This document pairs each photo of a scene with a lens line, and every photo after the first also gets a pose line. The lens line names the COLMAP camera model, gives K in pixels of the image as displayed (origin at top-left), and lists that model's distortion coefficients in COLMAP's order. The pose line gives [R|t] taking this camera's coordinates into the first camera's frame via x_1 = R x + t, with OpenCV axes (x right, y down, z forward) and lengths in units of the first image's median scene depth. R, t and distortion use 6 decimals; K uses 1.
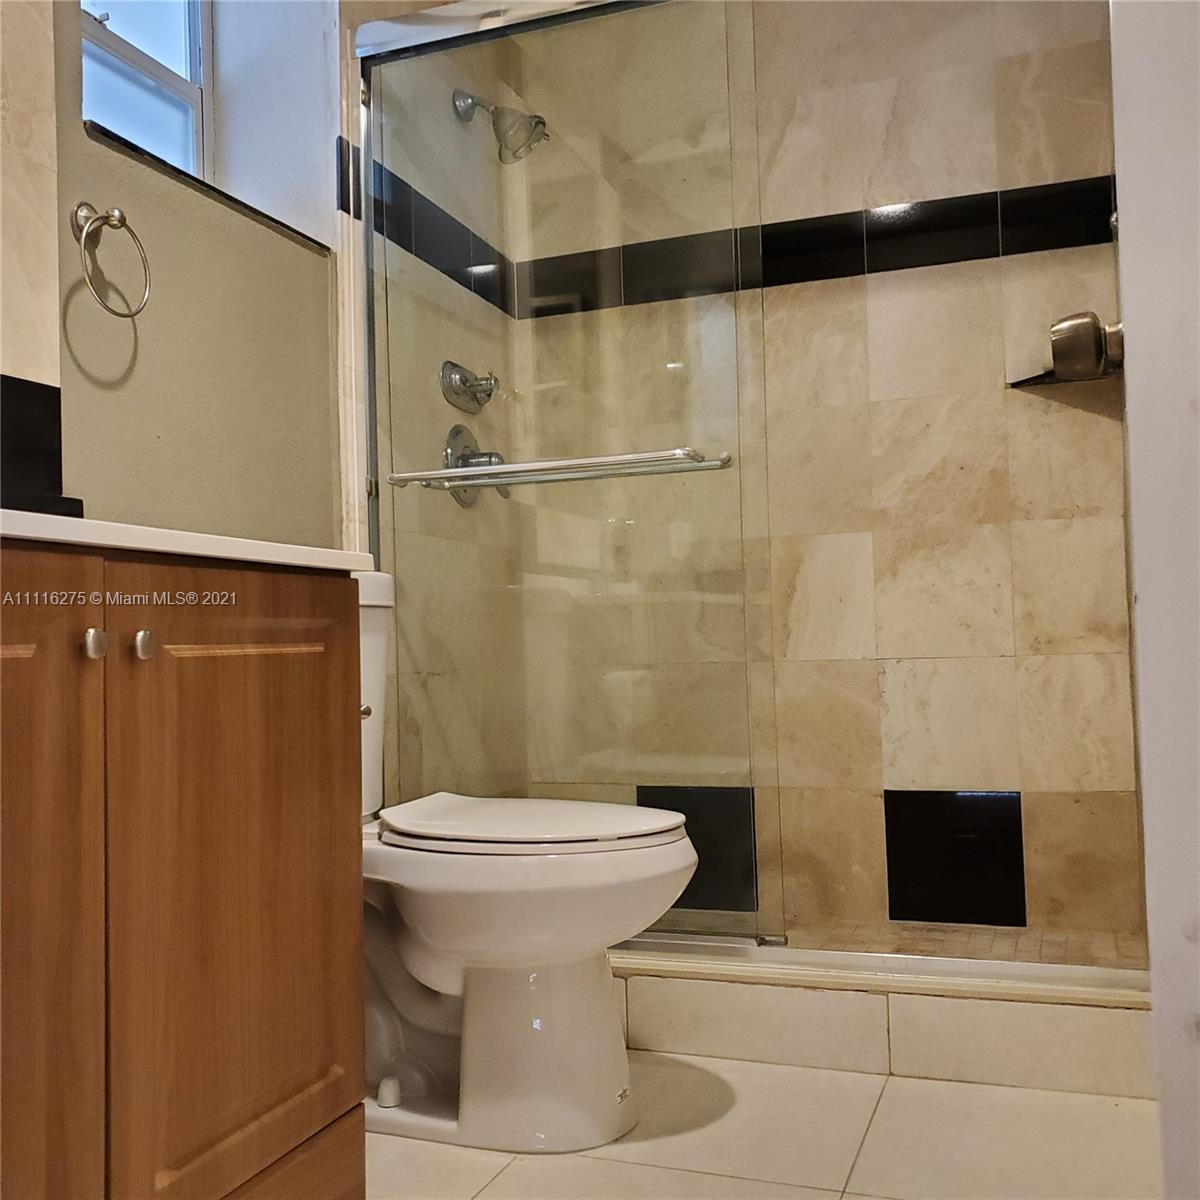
lens RADIAL K [[1236.1, 0, 617.6], [0, 1236.1, 616.7], [0, 0, 1]] dist [0.149805, -0.316611]
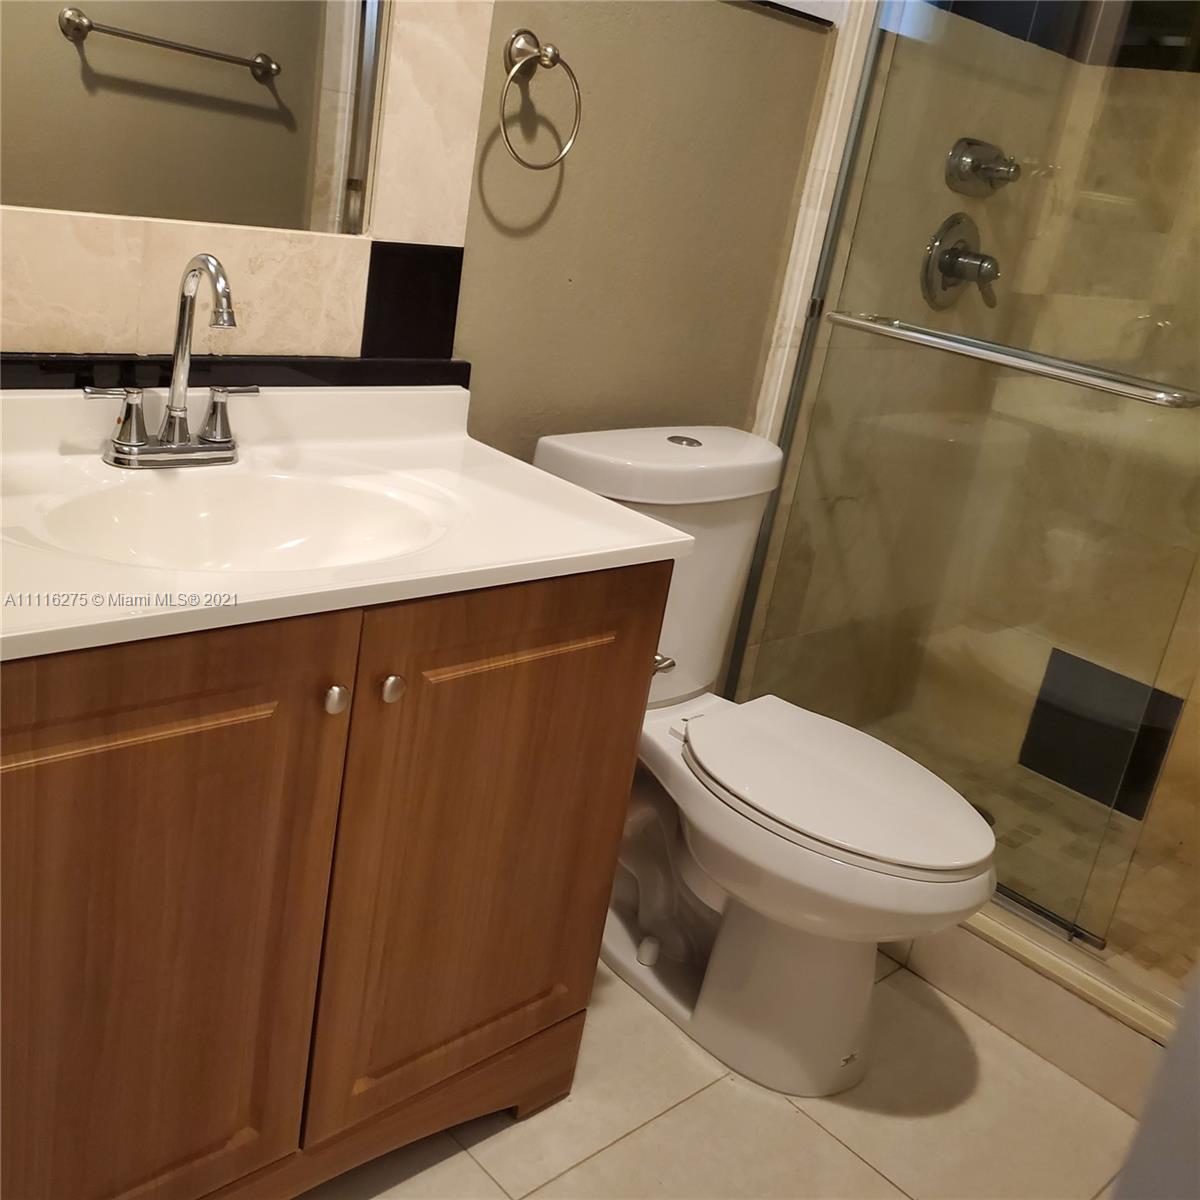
lens RADIAL K [[1227.6, 0, 583.3], [0, 1227.6, 605.0], [0, 0, 1]] dist [0.155742, -0.416837]
pose [[0.874669, 0.316114, -0.367458, 0.053197], [-0.174036, 0.912342, 0.370599, -0.219327], [0.452399, -0.260200, 0.853013, 0.115621]]
